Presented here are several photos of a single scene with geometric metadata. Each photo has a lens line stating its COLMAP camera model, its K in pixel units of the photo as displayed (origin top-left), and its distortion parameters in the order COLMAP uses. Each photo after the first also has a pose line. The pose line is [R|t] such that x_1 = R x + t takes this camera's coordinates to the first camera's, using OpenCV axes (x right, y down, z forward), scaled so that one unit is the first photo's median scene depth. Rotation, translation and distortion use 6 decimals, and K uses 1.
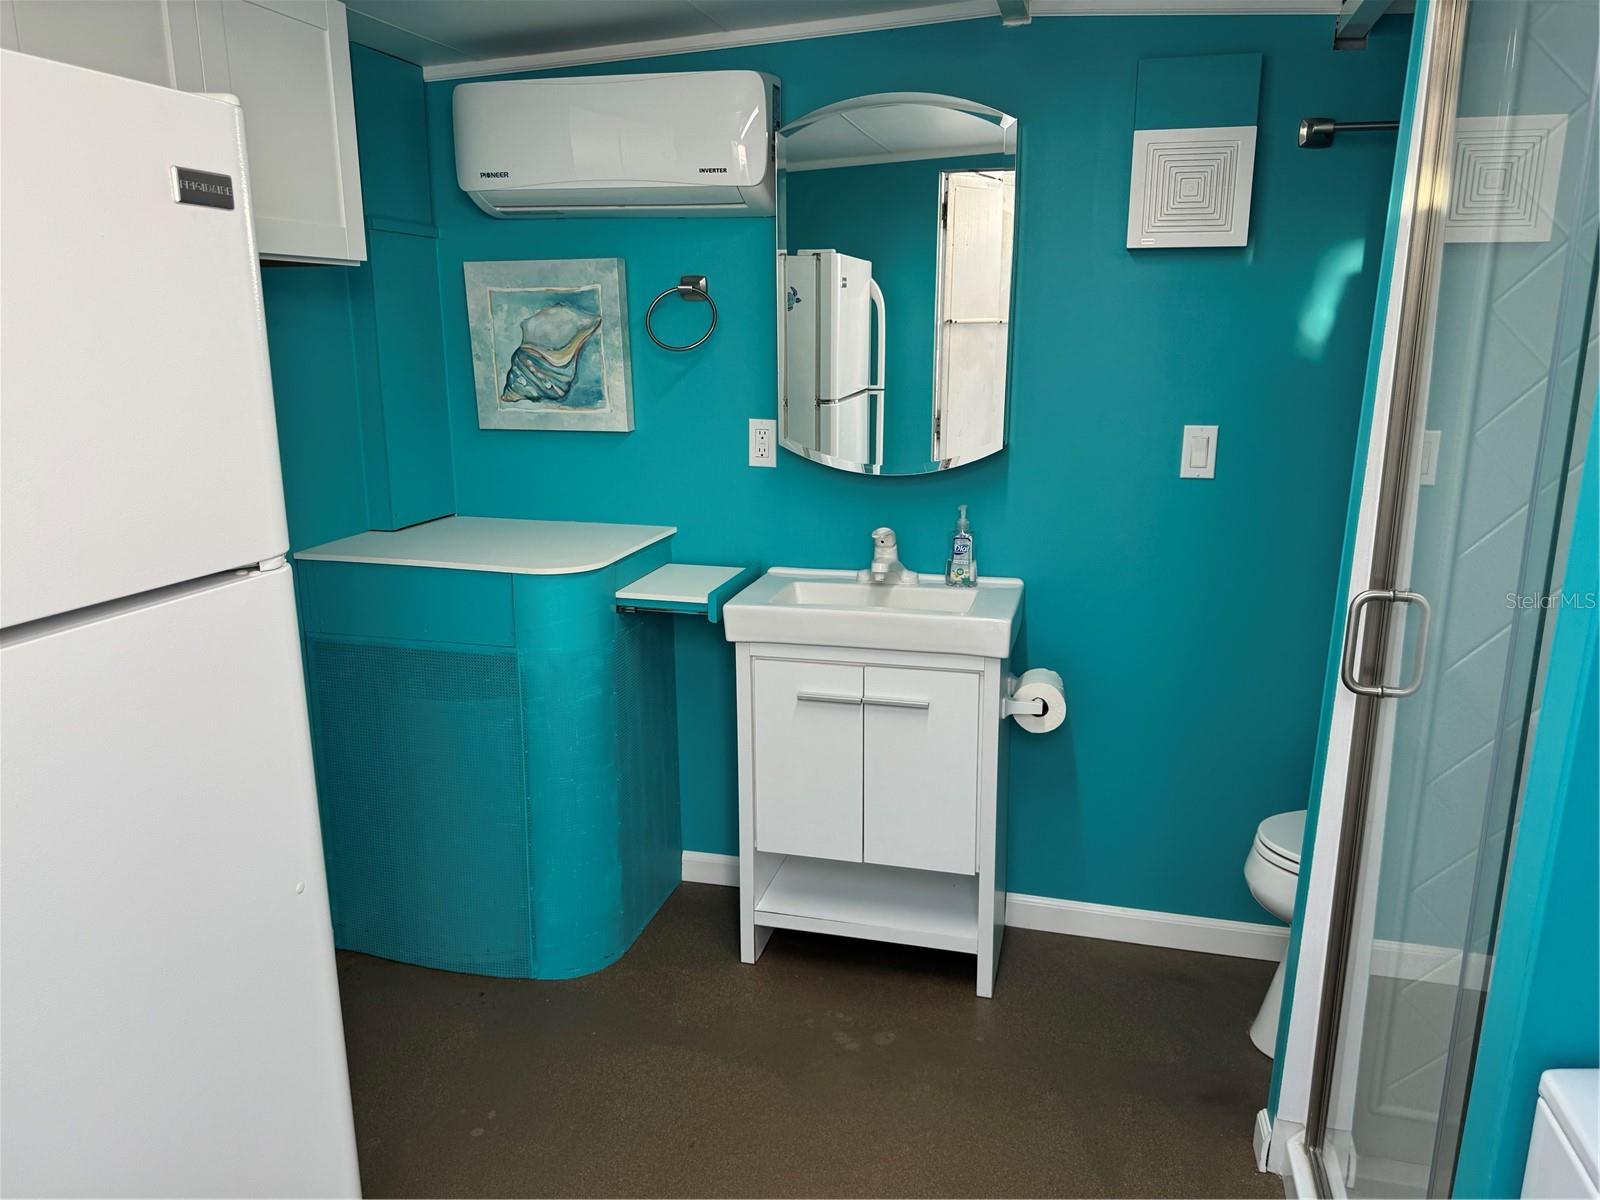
lens RADIAL K [[1132.0, 0, 804.6], [0, 1132.0, 618.4], [0, 0, 1]] dist [0.039906, -0.030897]
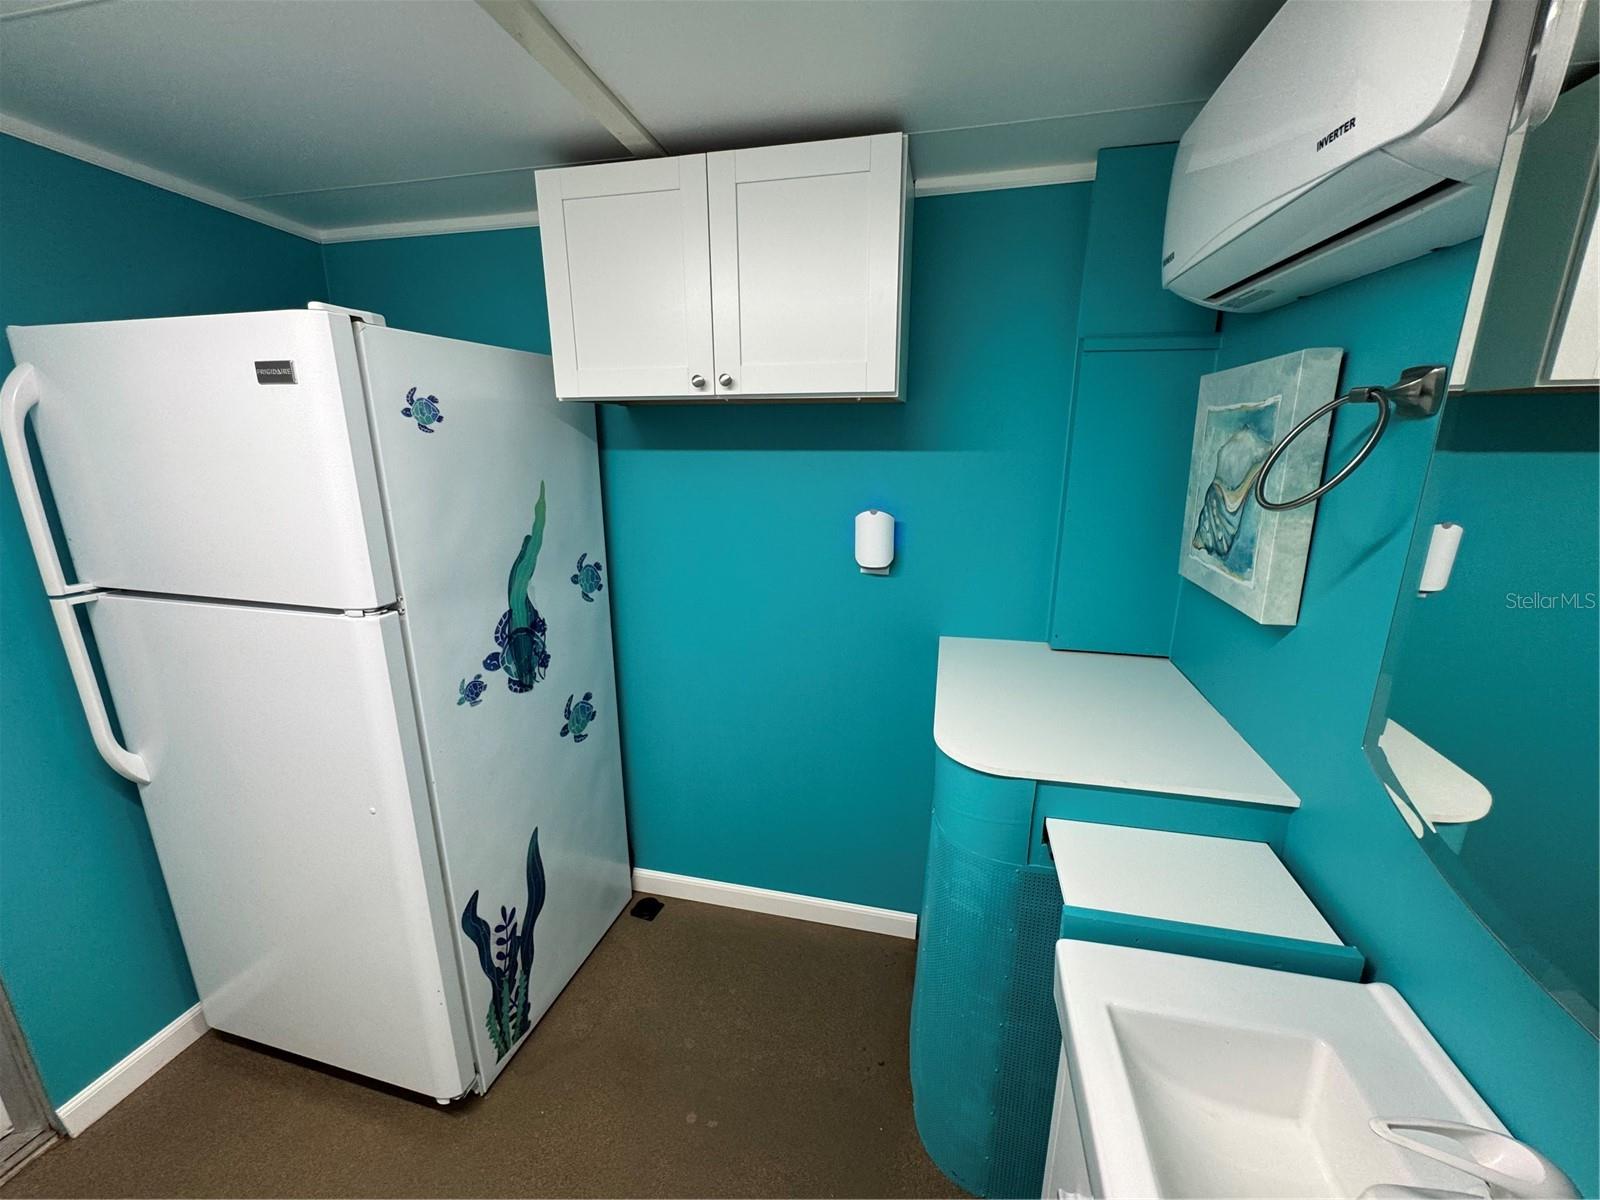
lens RADIAL K [[640.4, 0, 801.7], [0, 640.4, 597.3], [0, 0, 1]] dist [-0.001620, 0.000154]
pose [[0.035979, 0.247512, -0.968217, 0.179683], [-0.248974, 0.940515, 0.231179, -0.198278], [0.967842, 0.232743, 0.095463, 0.714900]]
